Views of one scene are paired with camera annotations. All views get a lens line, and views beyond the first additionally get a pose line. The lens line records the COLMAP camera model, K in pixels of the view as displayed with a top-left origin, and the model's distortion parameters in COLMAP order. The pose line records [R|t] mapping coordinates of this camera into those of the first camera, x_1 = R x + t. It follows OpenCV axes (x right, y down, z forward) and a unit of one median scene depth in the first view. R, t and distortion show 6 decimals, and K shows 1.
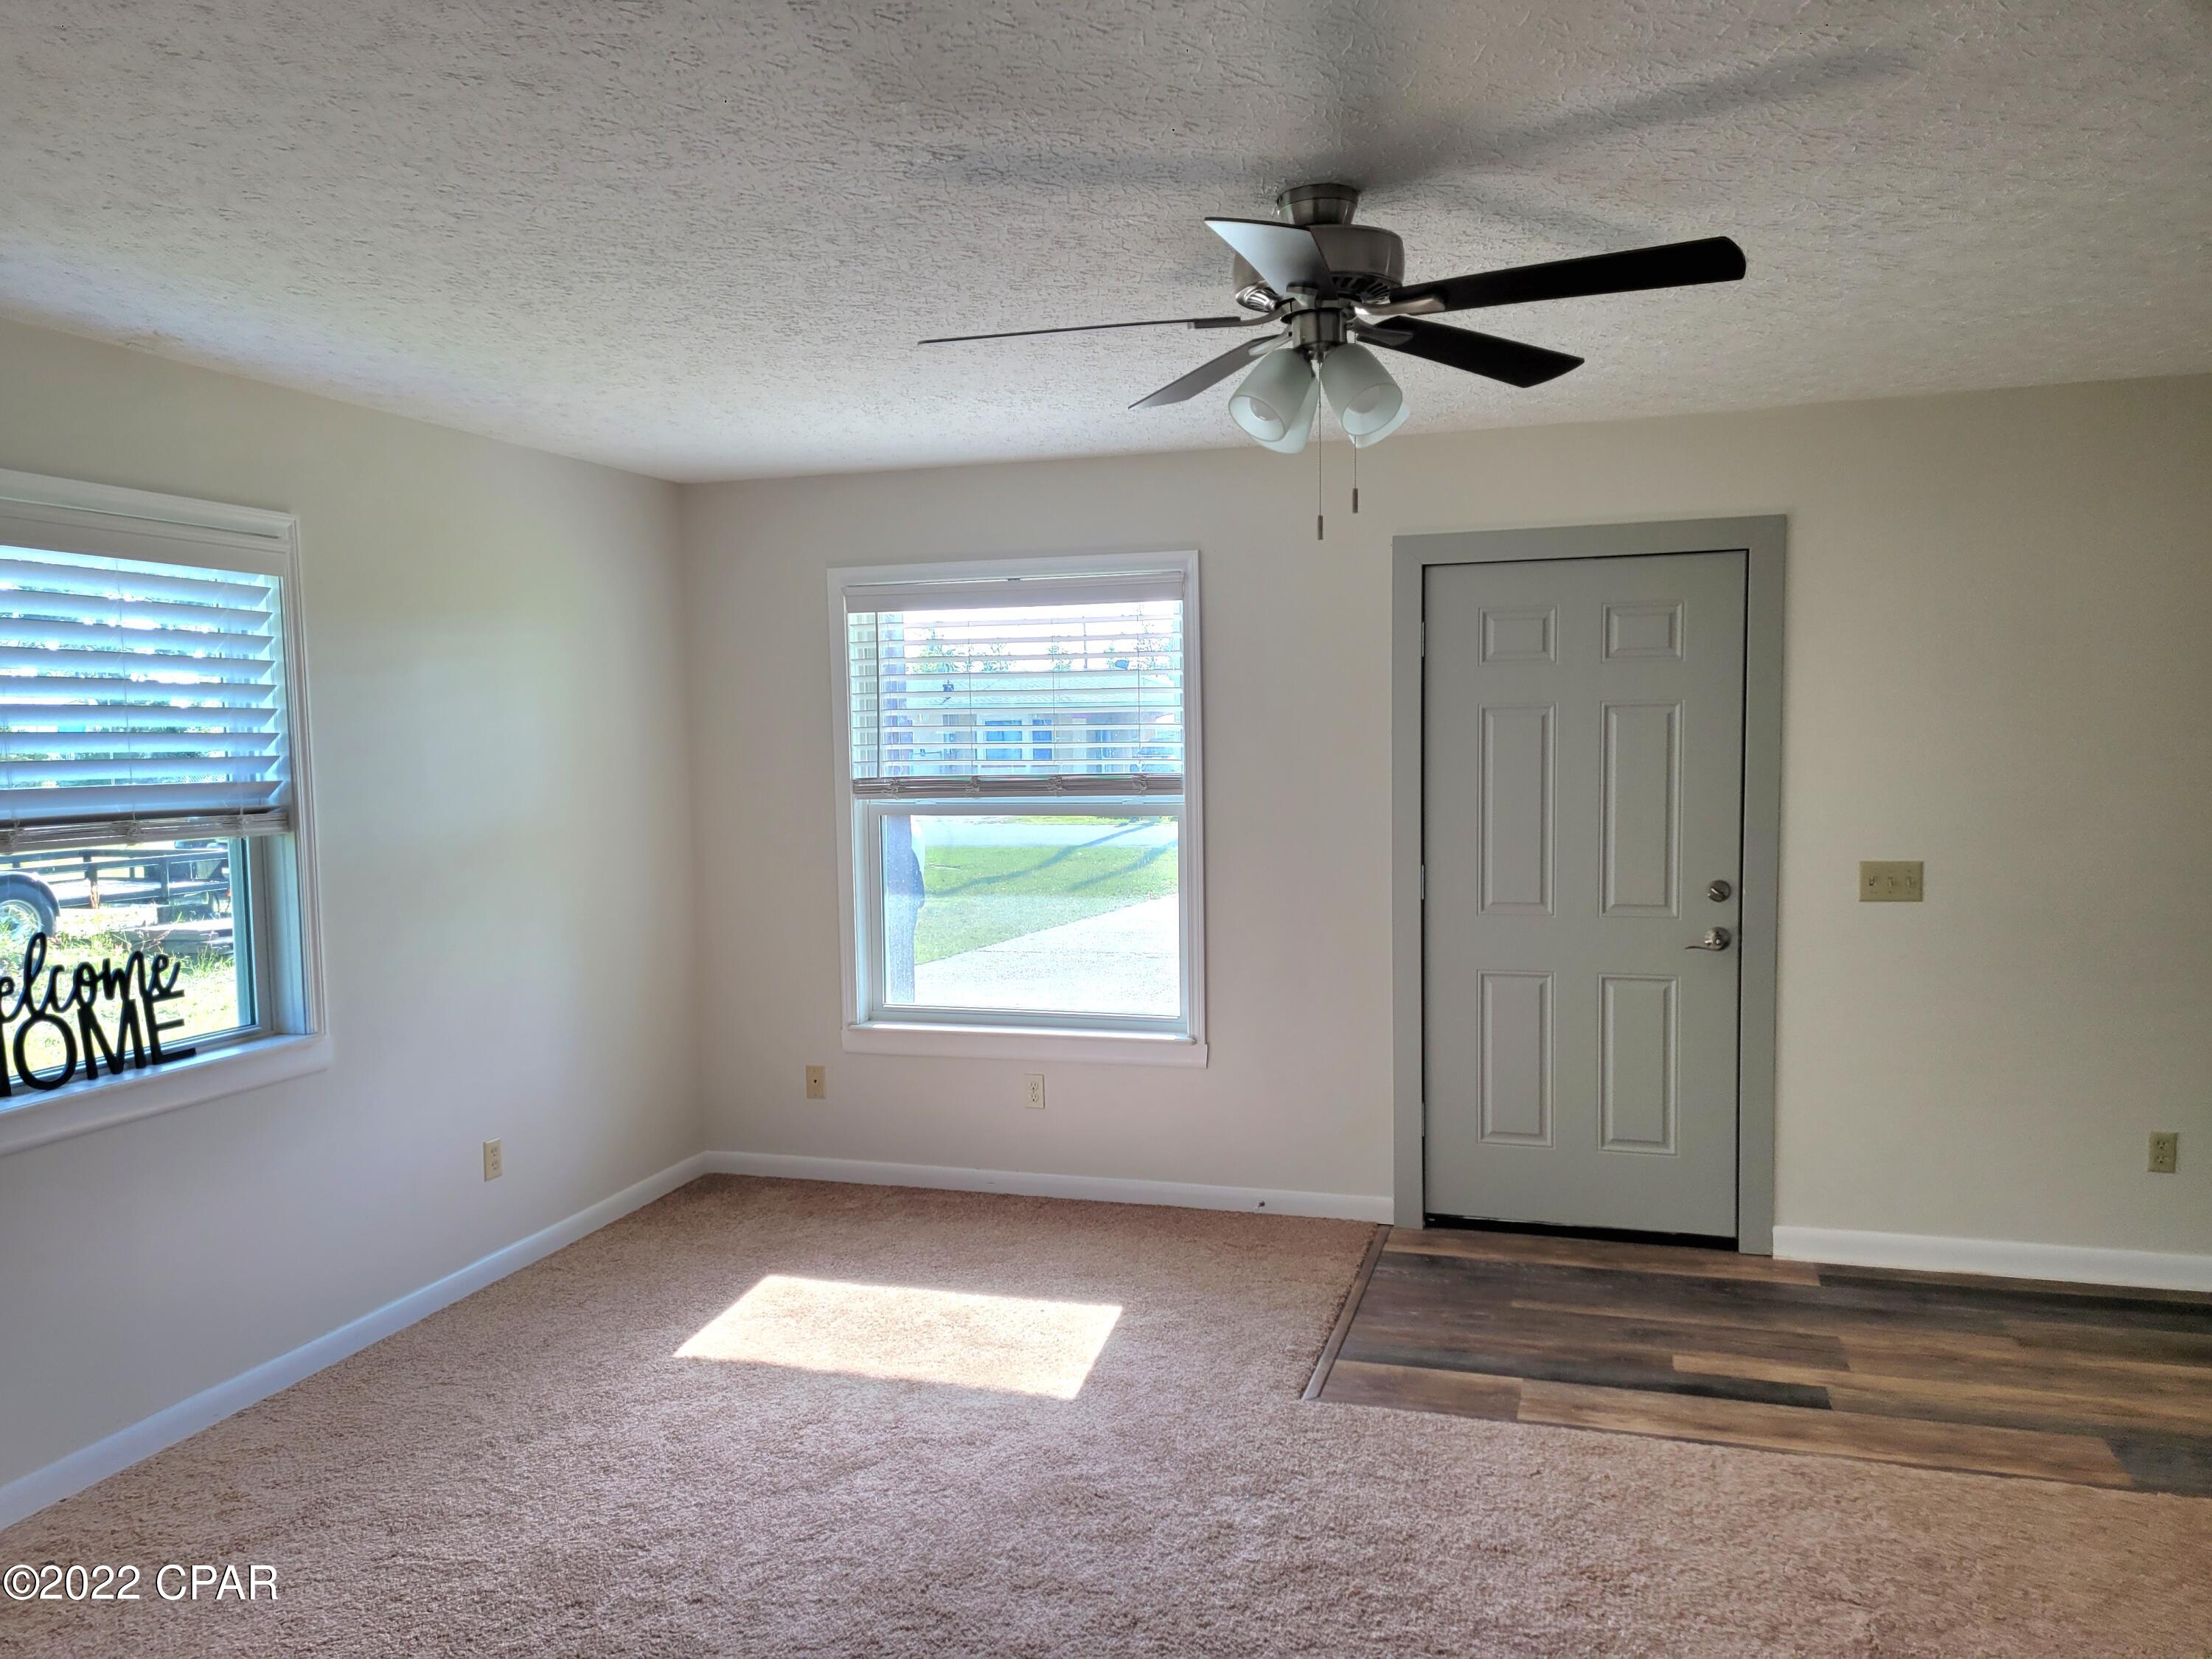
lens RADIAL K [[1798.1, 0, 1107.8], [0, 1798.1, 835.5], [0, 0, 1]] dist [0.056739, -0.004009]
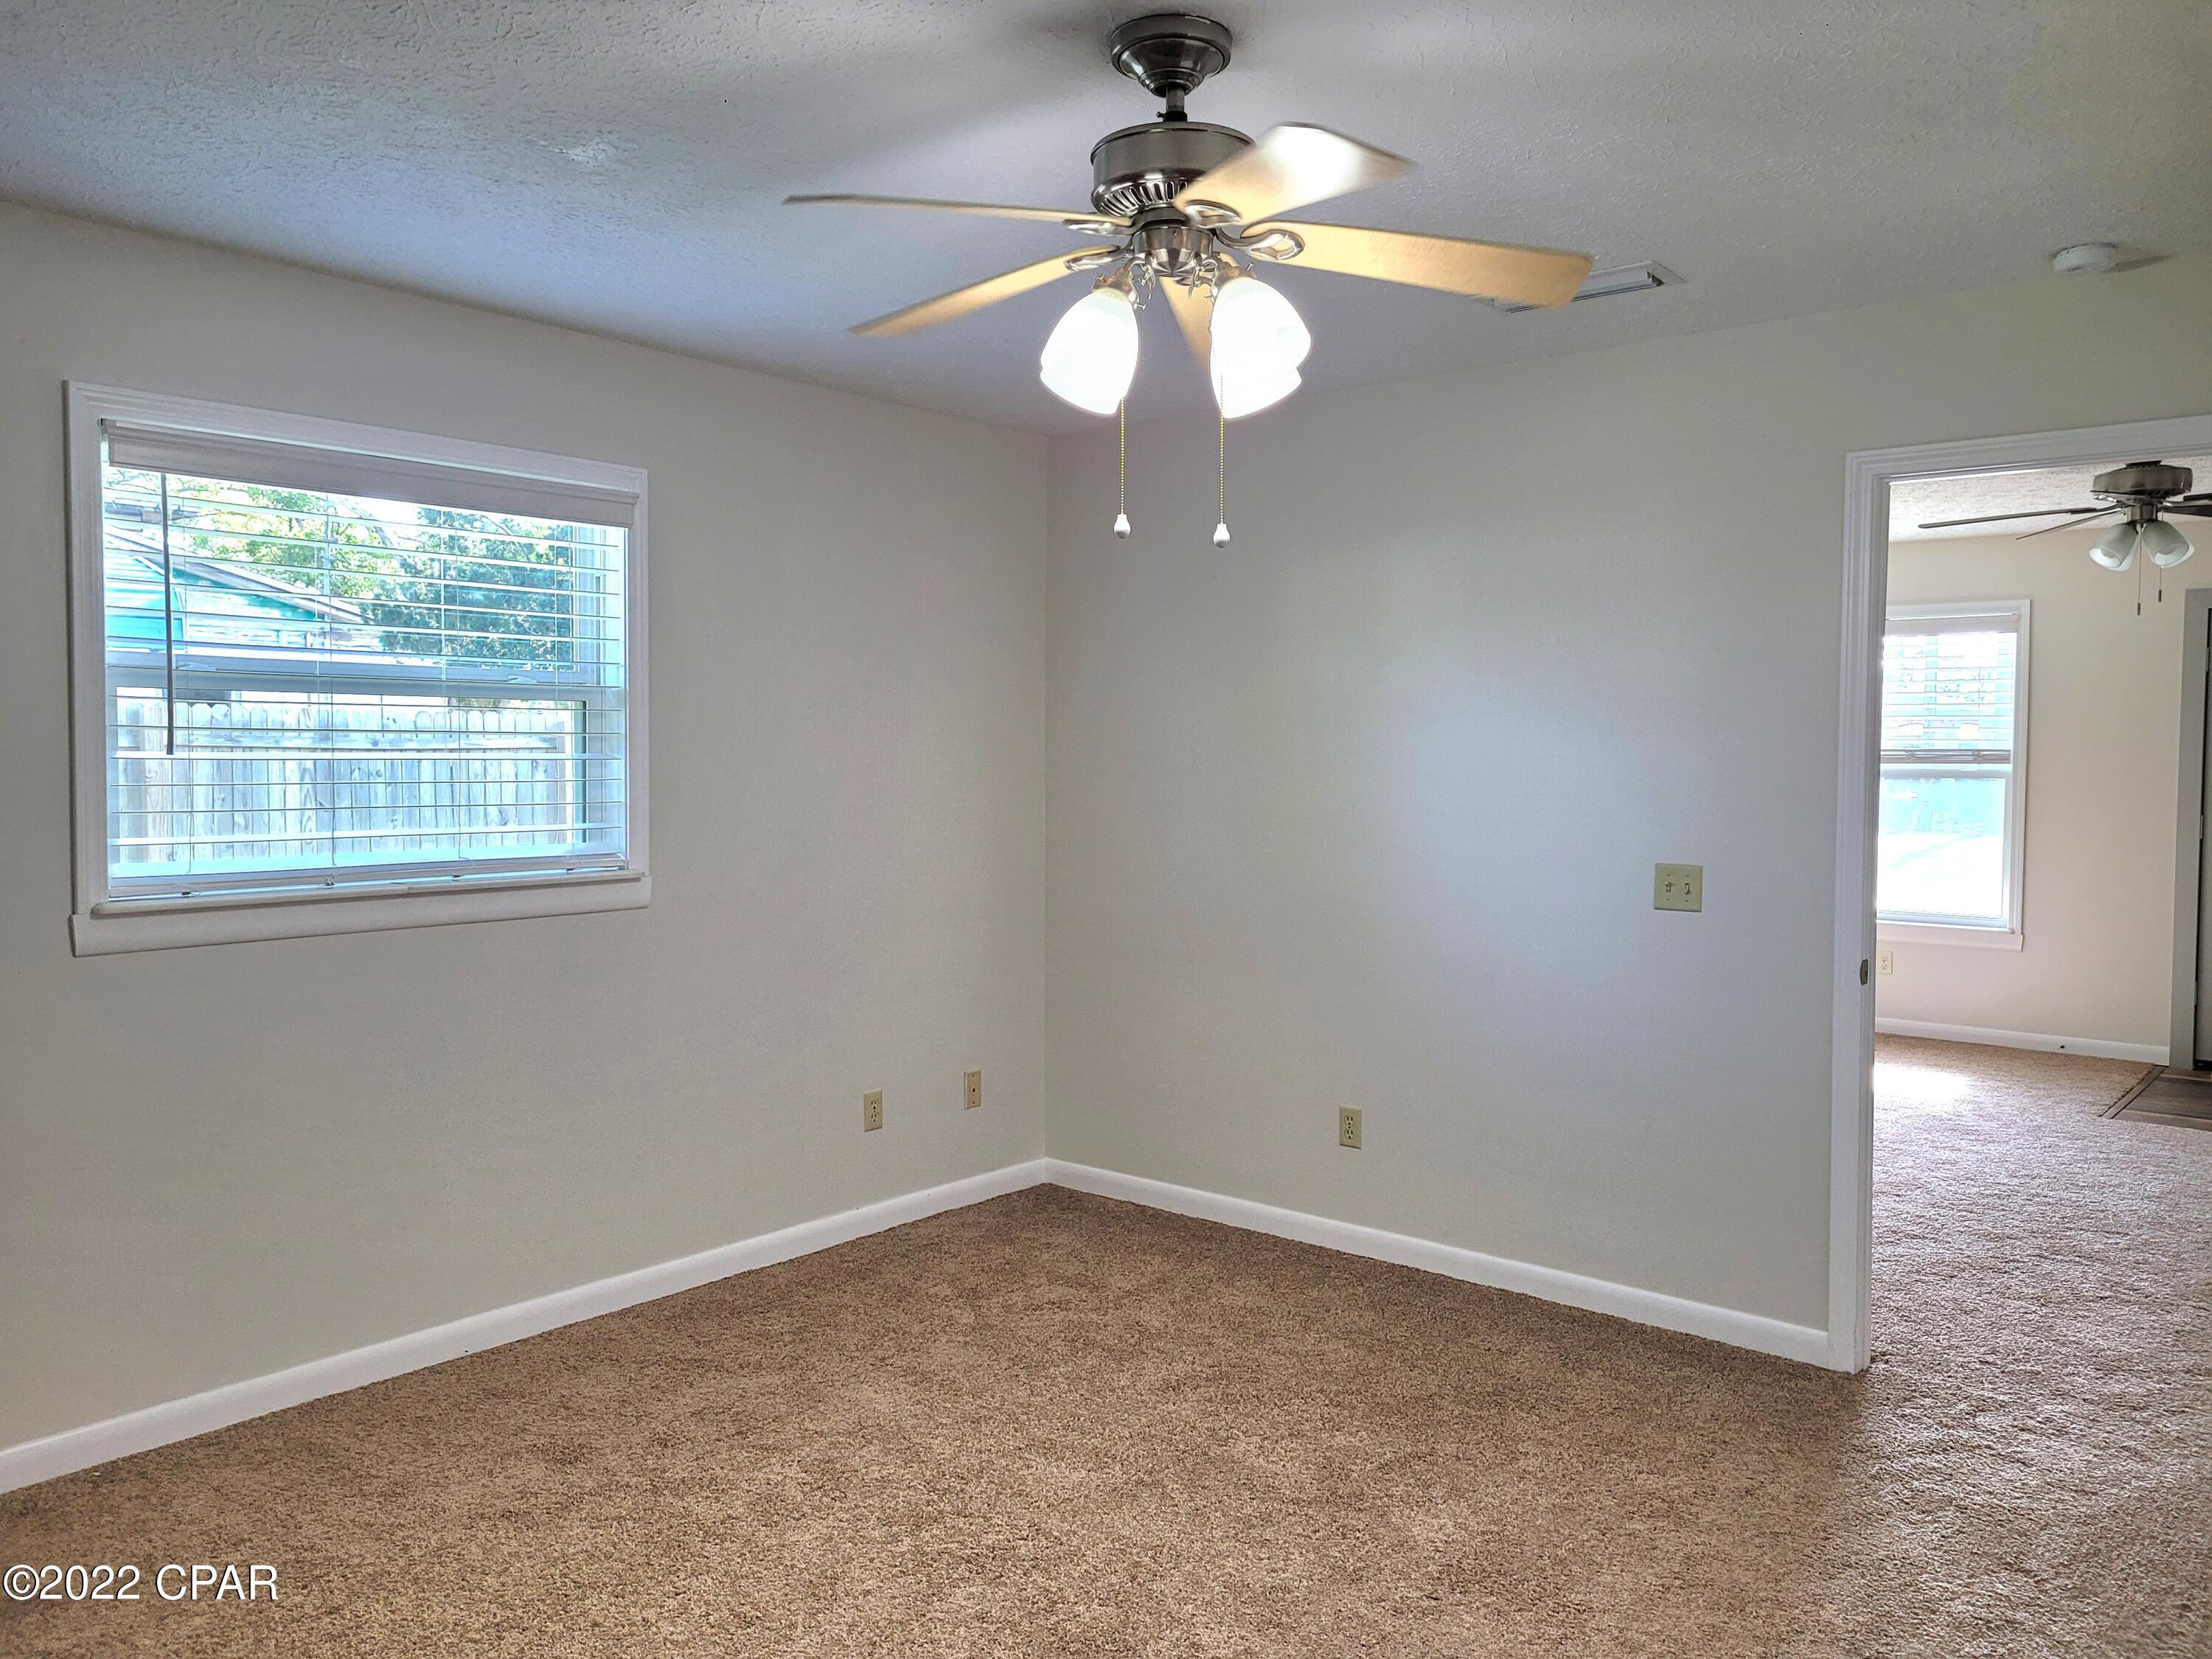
lens RADIAL K [[1798.1, 0, 1094.5], [0, 1798.1, 832.8], [0, 0, 1]] dist [0.056739, -0.004009]
pose [[0.927857, 0.033320, -0.371446, -0.100367], [-0.035582, 0.999366, 0.000765, 0.060582], [0.371236, 0.012507, 0.928454, -0.682046]]
